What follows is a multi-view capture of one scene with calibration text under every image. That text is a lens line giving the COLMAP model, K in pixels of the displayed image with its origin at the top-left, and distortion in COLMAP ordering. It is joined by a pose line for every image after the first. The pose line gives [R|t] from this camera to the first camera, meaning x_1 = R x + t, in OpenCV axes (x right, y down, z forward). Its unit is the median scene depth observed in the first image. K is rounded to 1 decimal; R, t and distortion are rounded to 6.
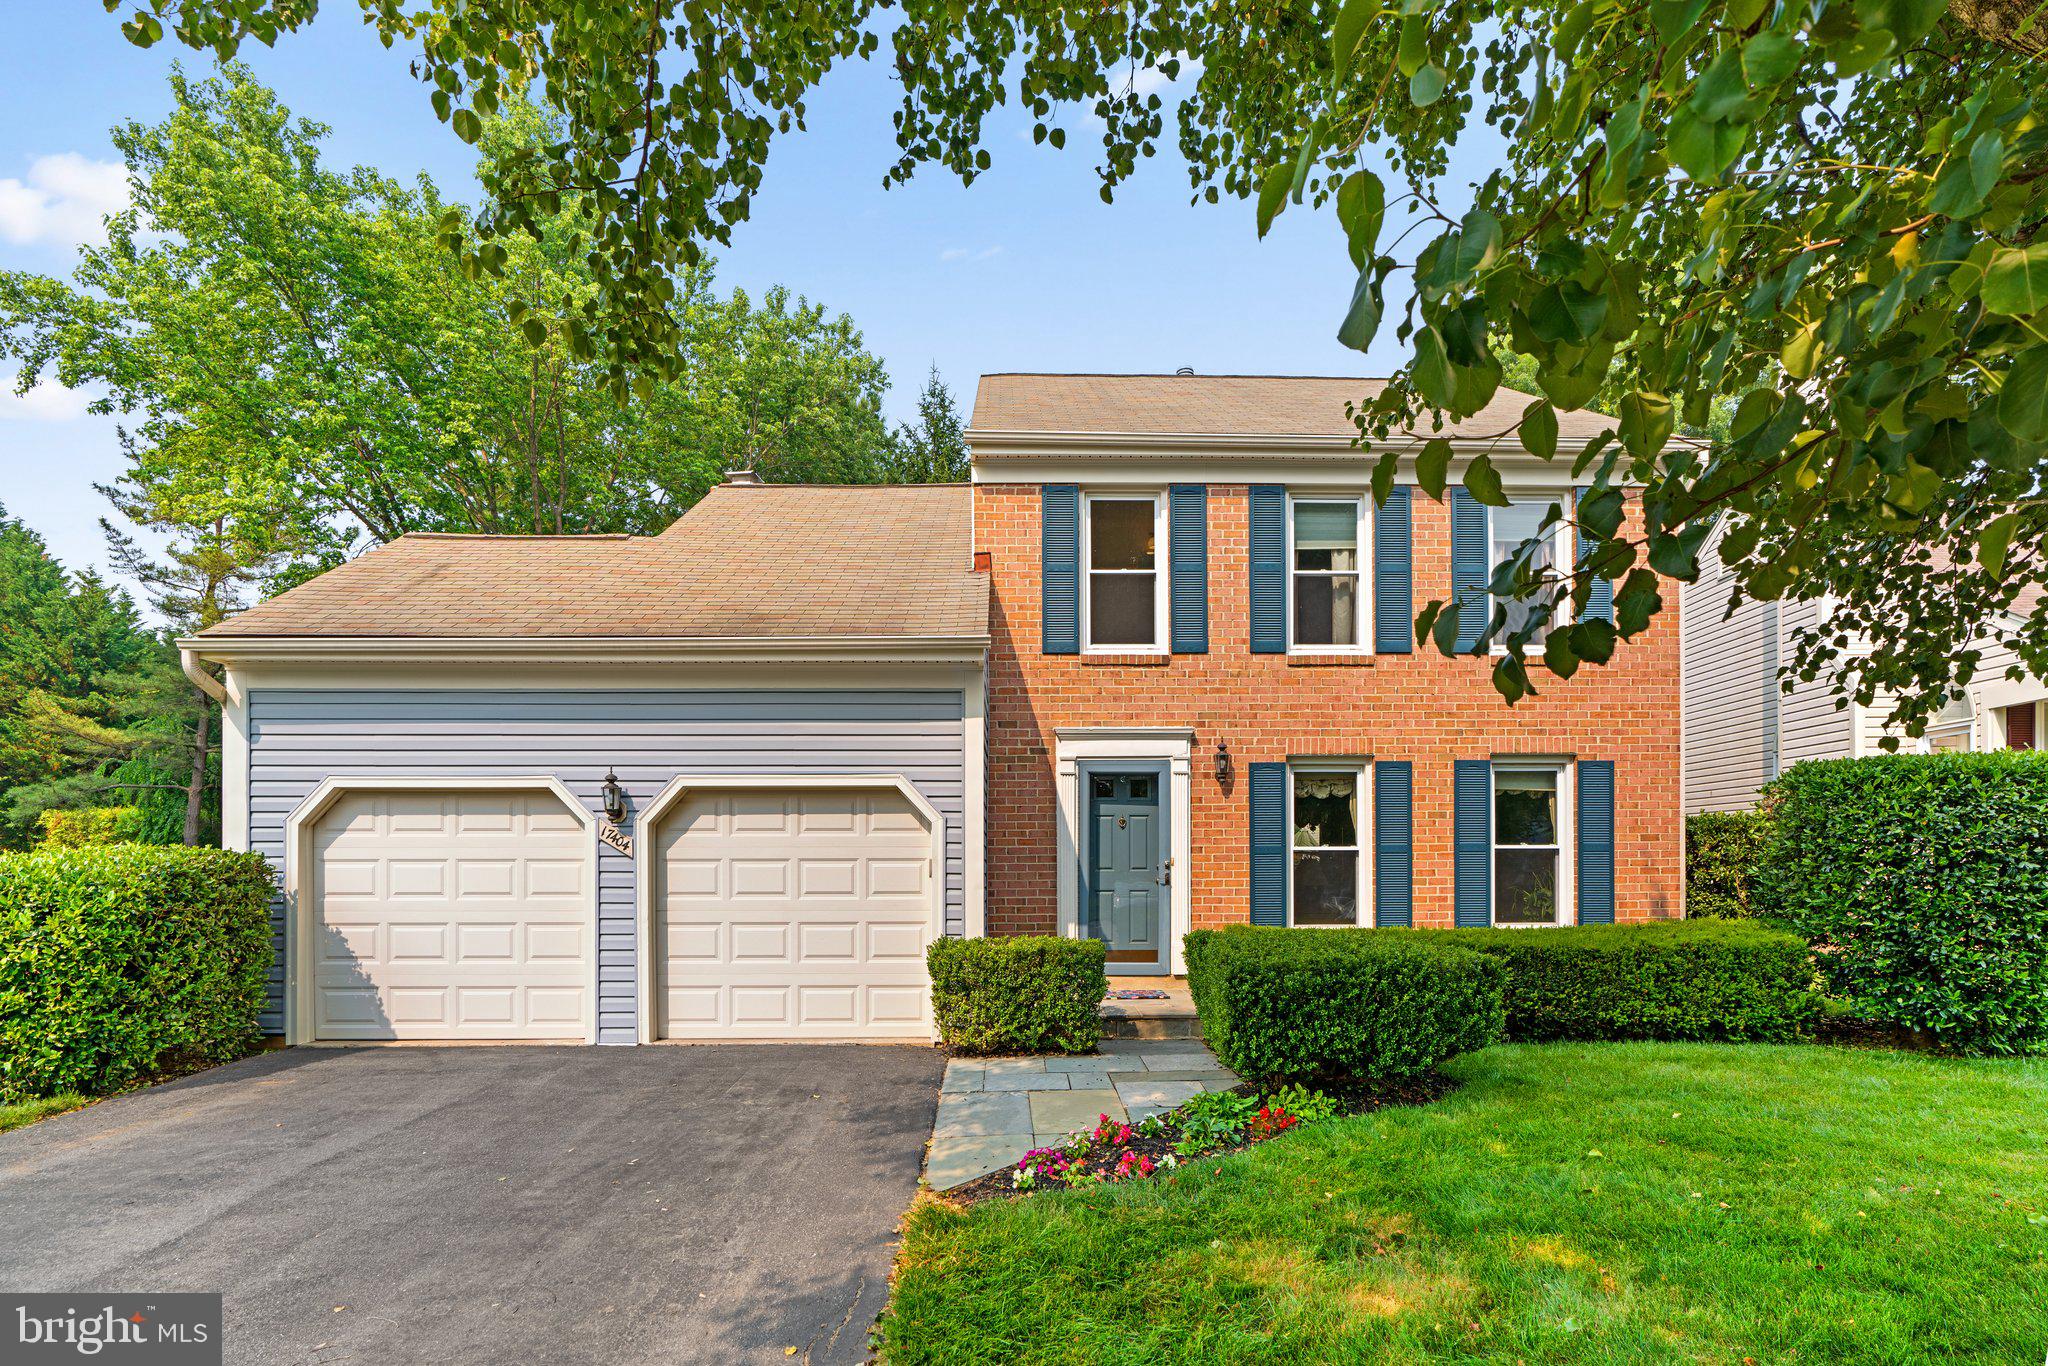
lens RADIAL K [[1086.1, 0, 1022.8], [0, 1086.1, 694.6], [0, 0, 1]] dist [0.001909, 0.000878]
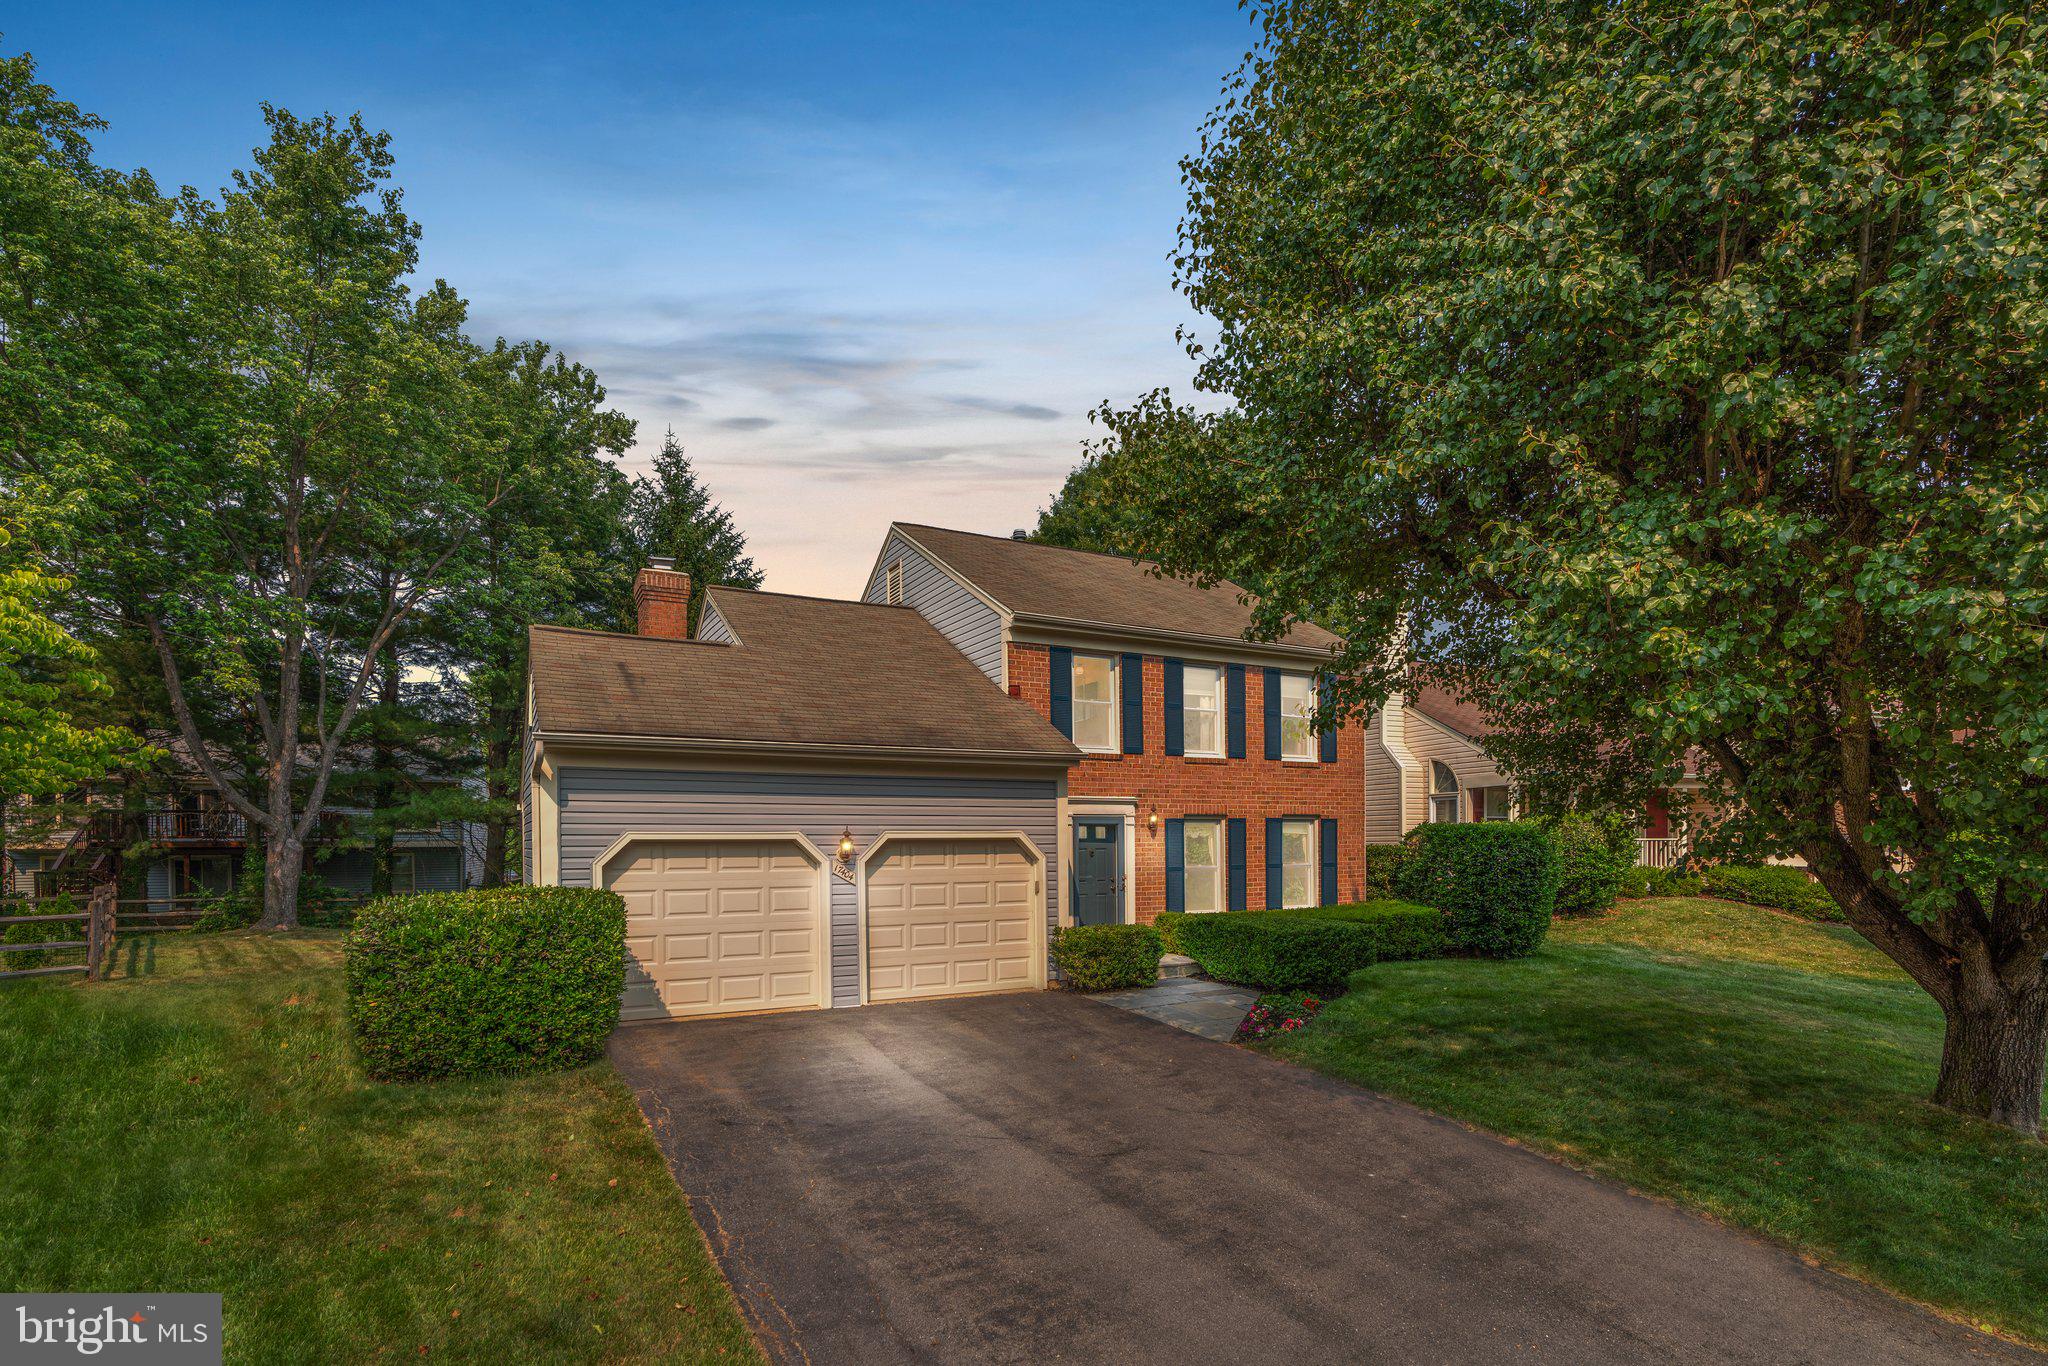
lens RADIAL K [[933.3, 0, 1024.2], [0, 933.3, 674.9], [0, 0, 1]] dist [0.000457, 0.000713]
pose [[0.917284, 0.060976, 0.393537, -0.655359], [-0.047313, 0.997896, -0.044338, -0.098055], [-0.395412, 0.022051, 0.918239, -0.316579]]
